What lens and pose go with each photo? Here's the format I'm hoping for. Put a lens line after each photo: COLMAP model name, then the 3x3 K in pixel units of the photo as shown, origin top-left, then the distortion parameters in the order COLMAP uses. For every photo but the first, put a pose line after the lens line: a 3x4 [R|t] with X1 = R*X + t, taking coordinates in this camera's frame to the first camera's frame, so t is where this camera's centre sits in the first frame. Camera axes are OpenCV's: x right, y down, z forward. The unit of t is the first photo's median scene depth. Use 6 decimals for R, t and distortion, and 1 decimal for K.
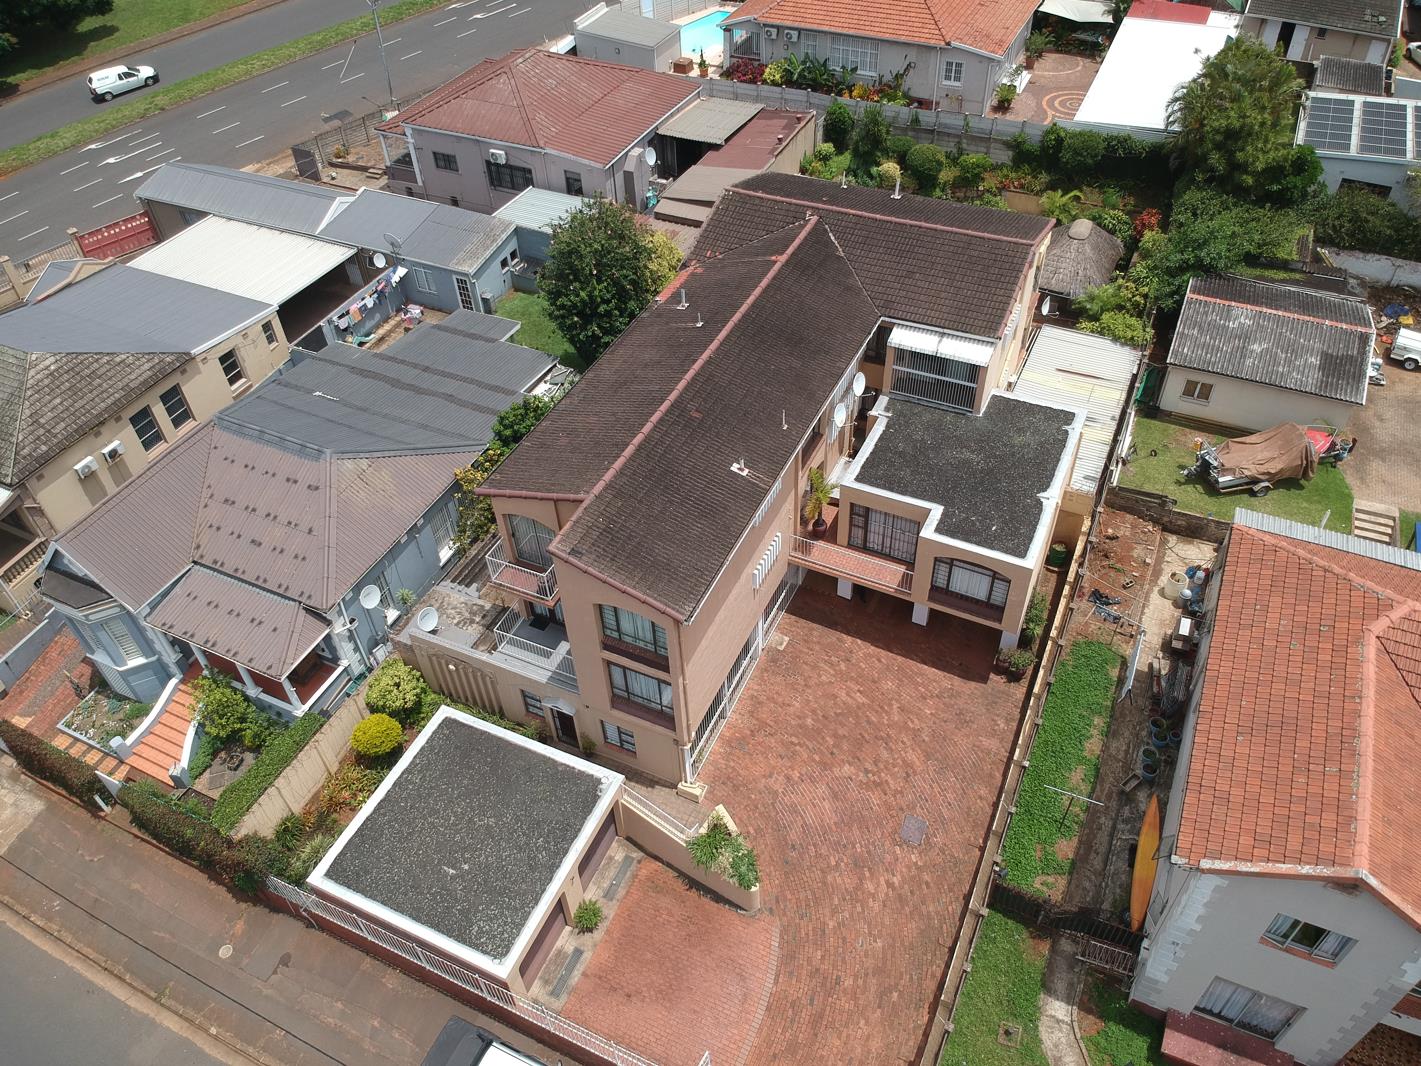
lens RADIAL K [[1036.7, 0, 711.9], [0, 1036.7, 509.2], [0, 0, 1]] dist [0.105589, -0.183846]
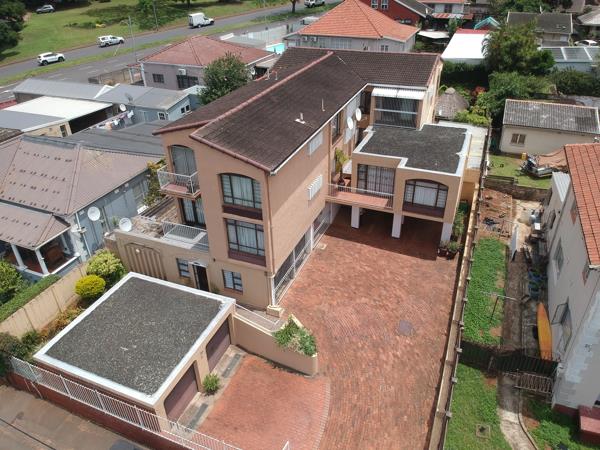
lens RADIAL K [[437.7, 0, 300.6], [0, 437.7, 215.0], [0, 0, 1]] dist [0.105589, -0.183846]
pose [[0.998704, -0.009063, 0.050075, -0.011924], [0.019724, 0.976034, -0.216722, 0.266236], [-0.046911, 0.217429, 0.974948, 0.253320]]
